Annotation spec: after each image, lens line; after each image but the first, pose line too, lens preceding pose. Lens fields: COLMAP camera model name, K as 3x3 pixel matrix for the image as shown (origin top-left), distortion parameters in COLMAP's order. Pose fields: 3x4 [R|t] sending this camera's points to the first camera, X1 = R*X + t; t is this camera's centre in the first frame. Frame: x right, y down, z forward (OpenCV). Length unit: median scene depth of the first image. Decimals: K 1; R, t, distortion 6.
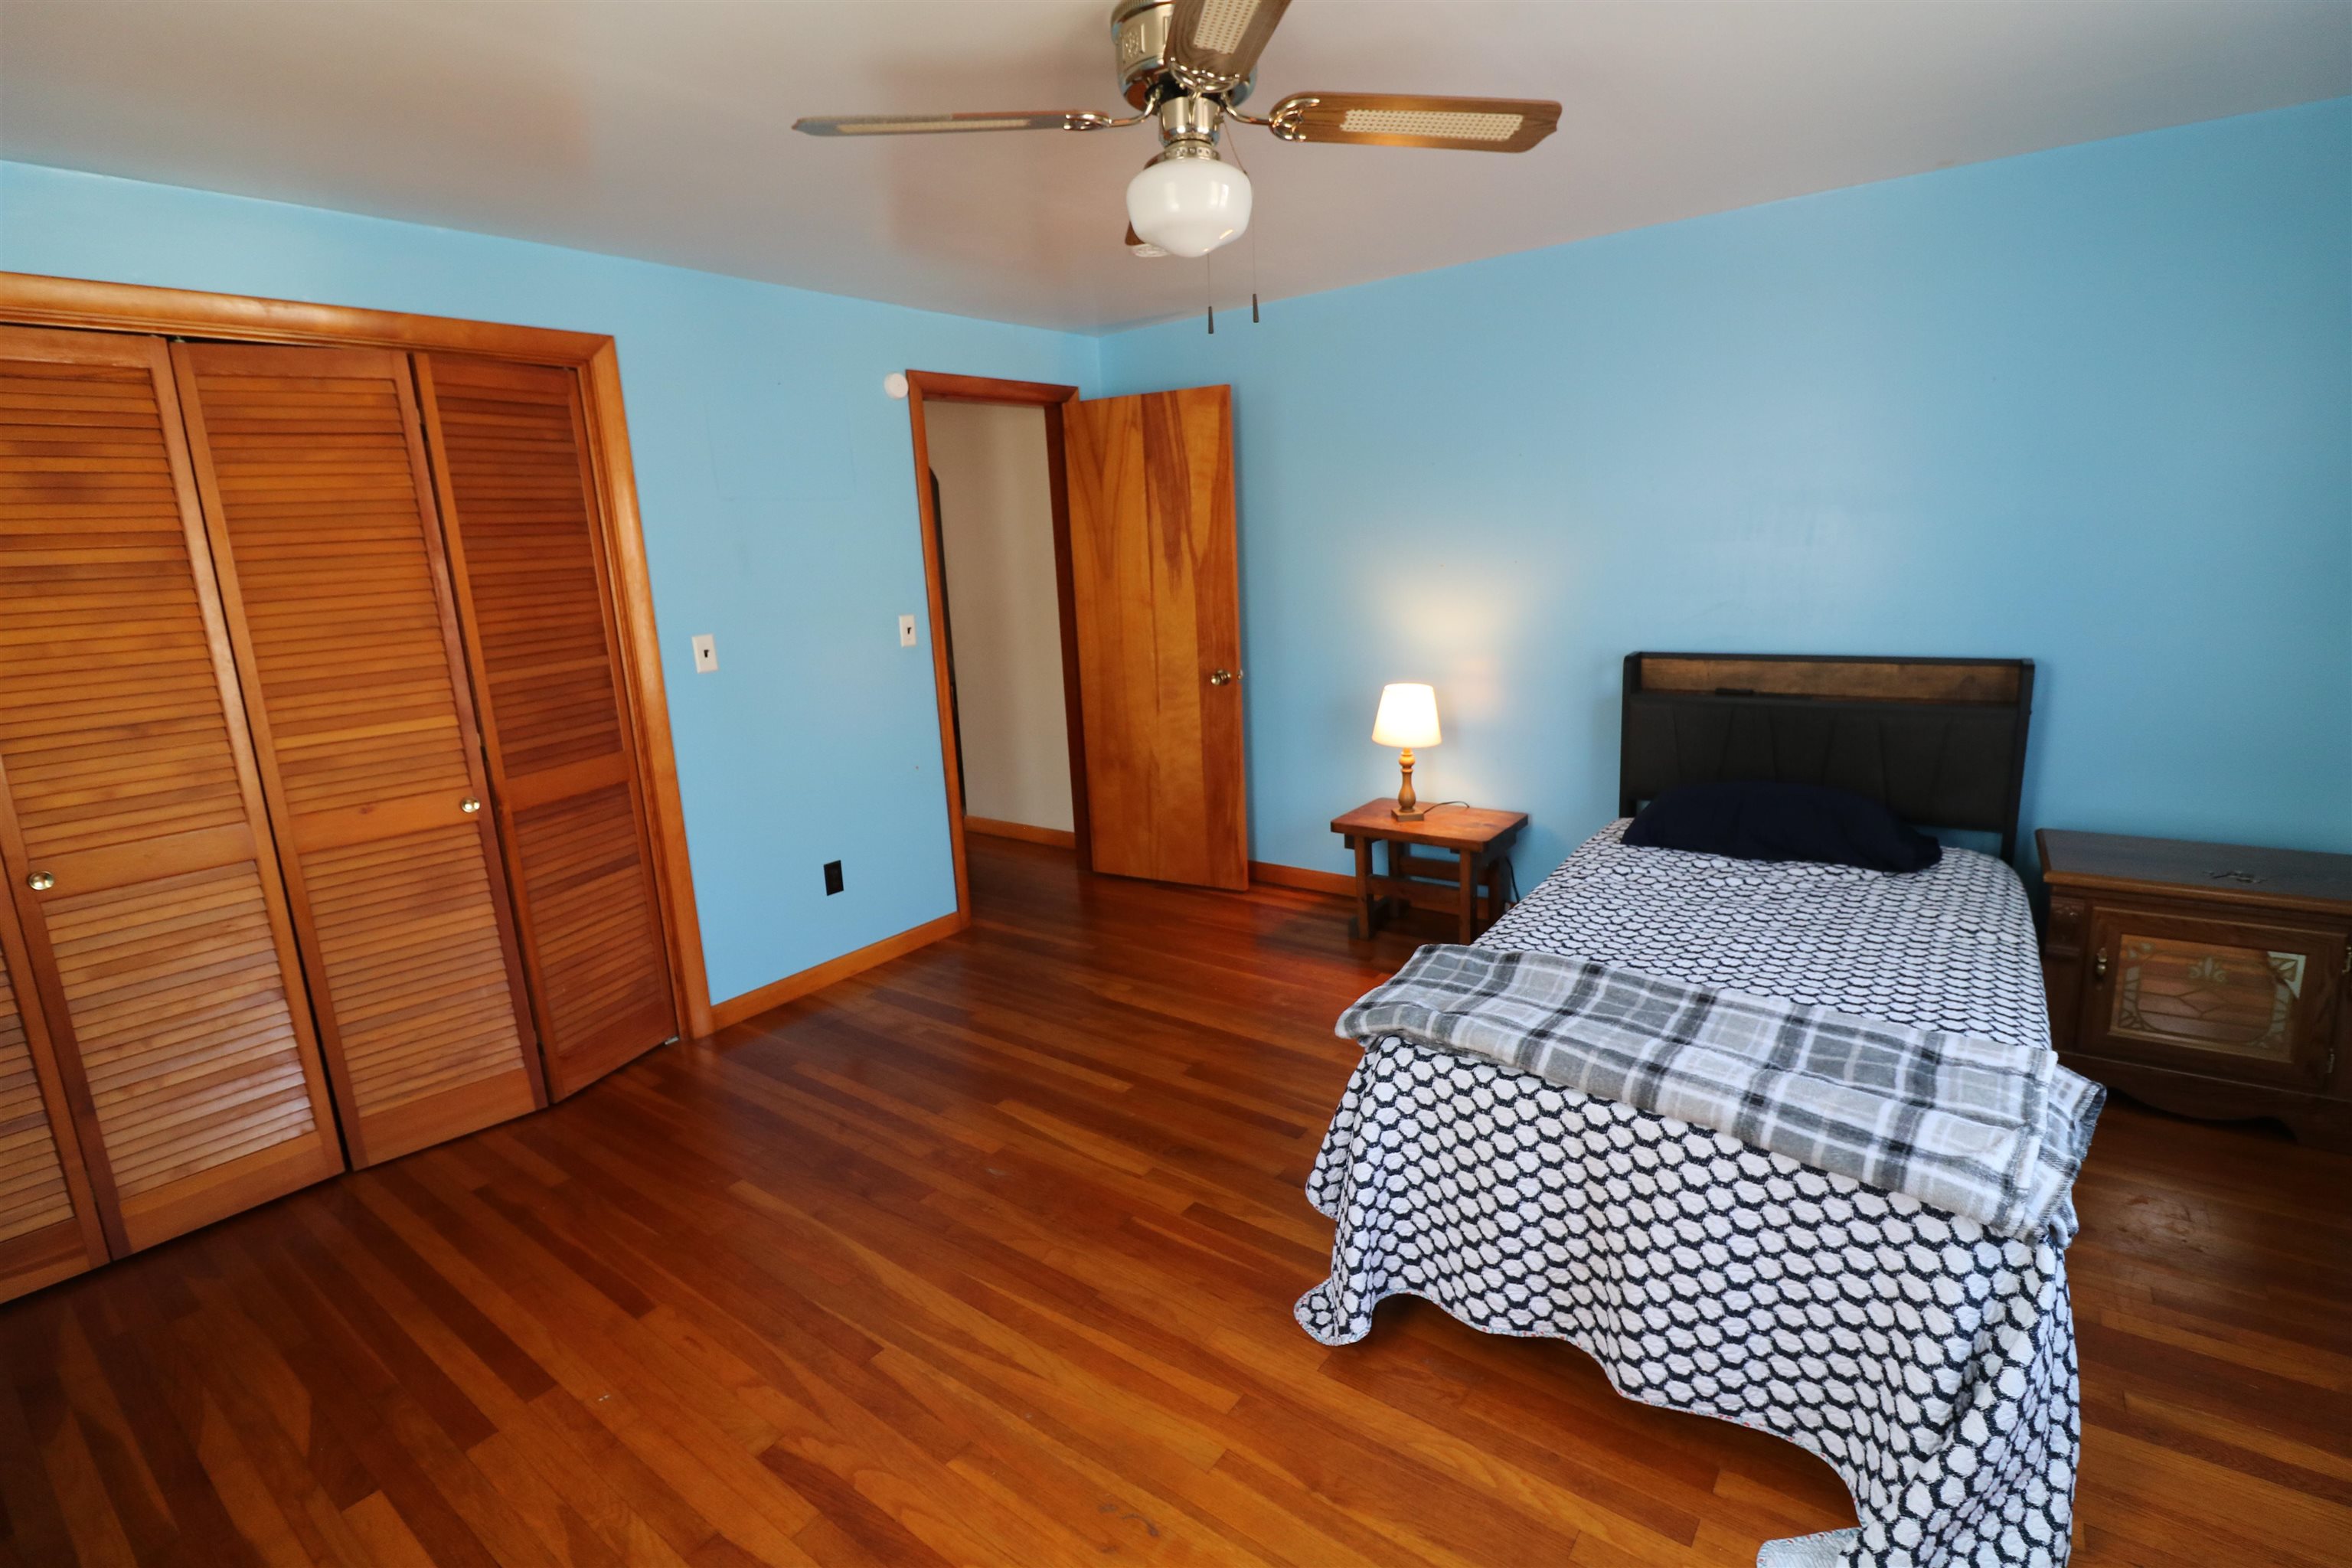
lens RADIAL K [[1092.0, 0, 1176.0], [0, 1092.0, 761.6], [0, 0, 1]] dist [-0.000078, -0.012182]
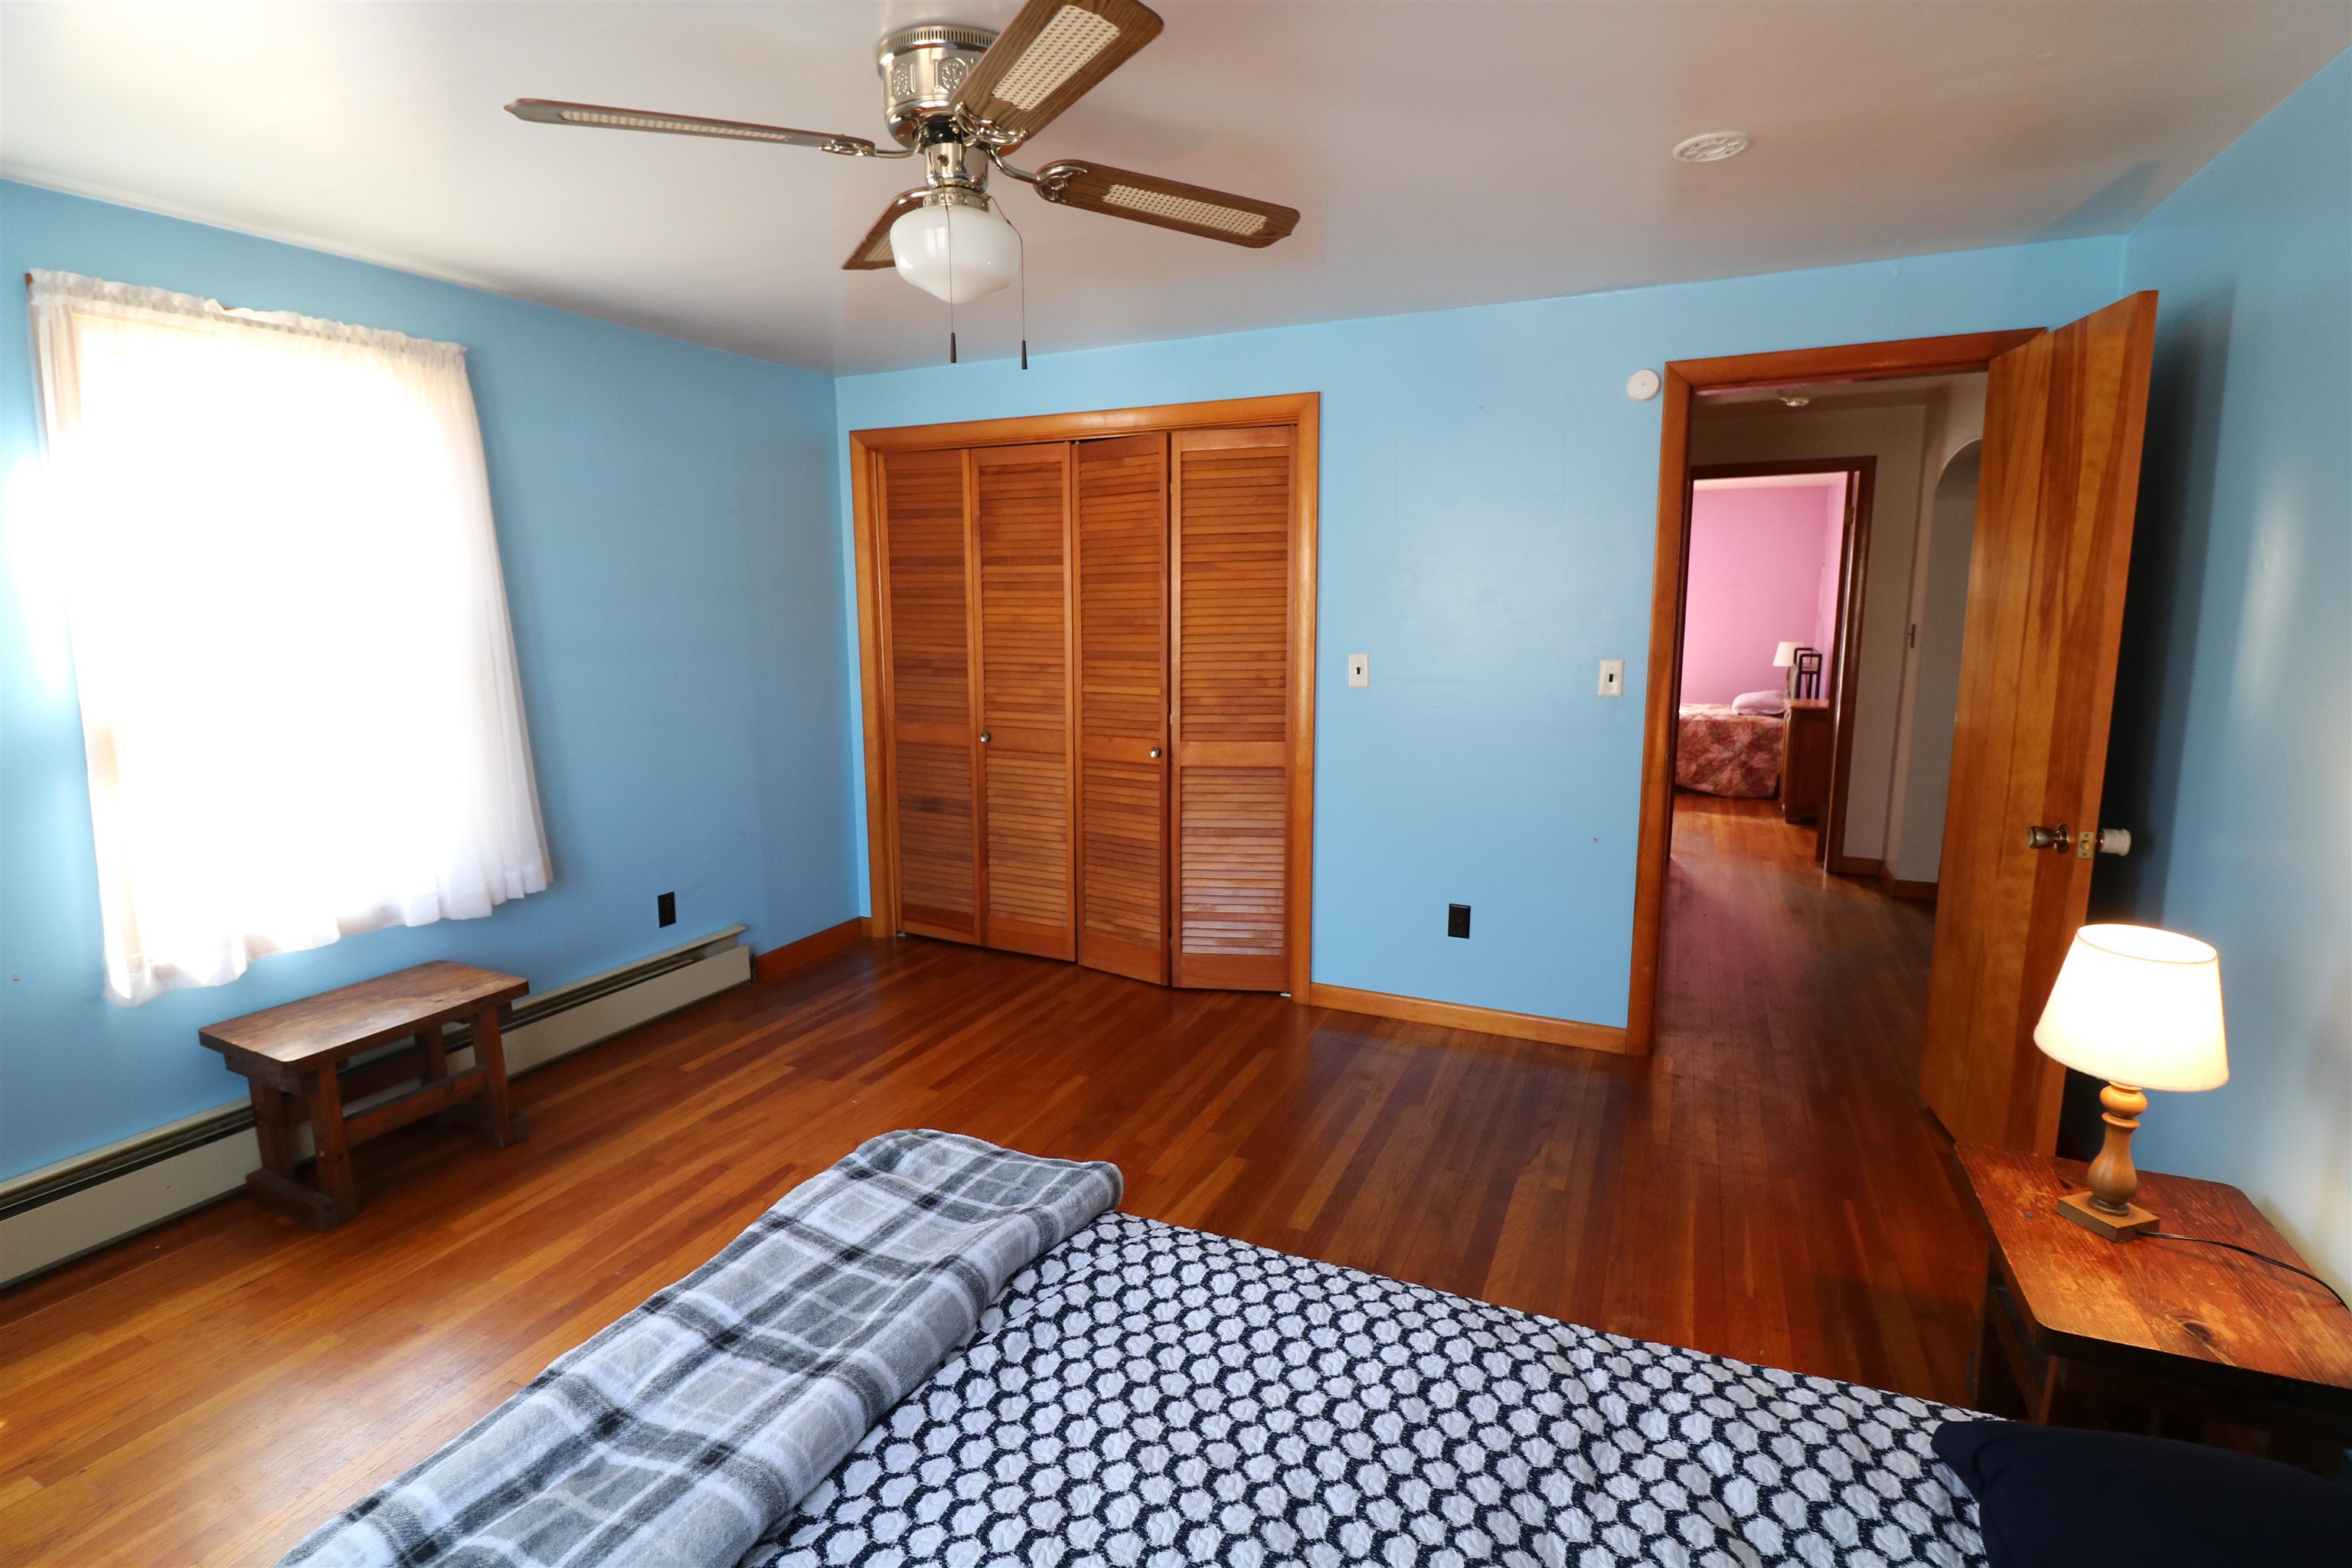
lens RADIAL K [[1110.4, 0, 1148.6], [0, 1110.4, 753.7], [0, 0, 1]] dist [0.002311, -0.011942]
pose [[0.196040, 0.187344, -0.962533, 0.663808], [-0.197702, 0.968975, 0.148331, -0.154479], [0.960459, 0.161216, 0.226996, 0.613332]]
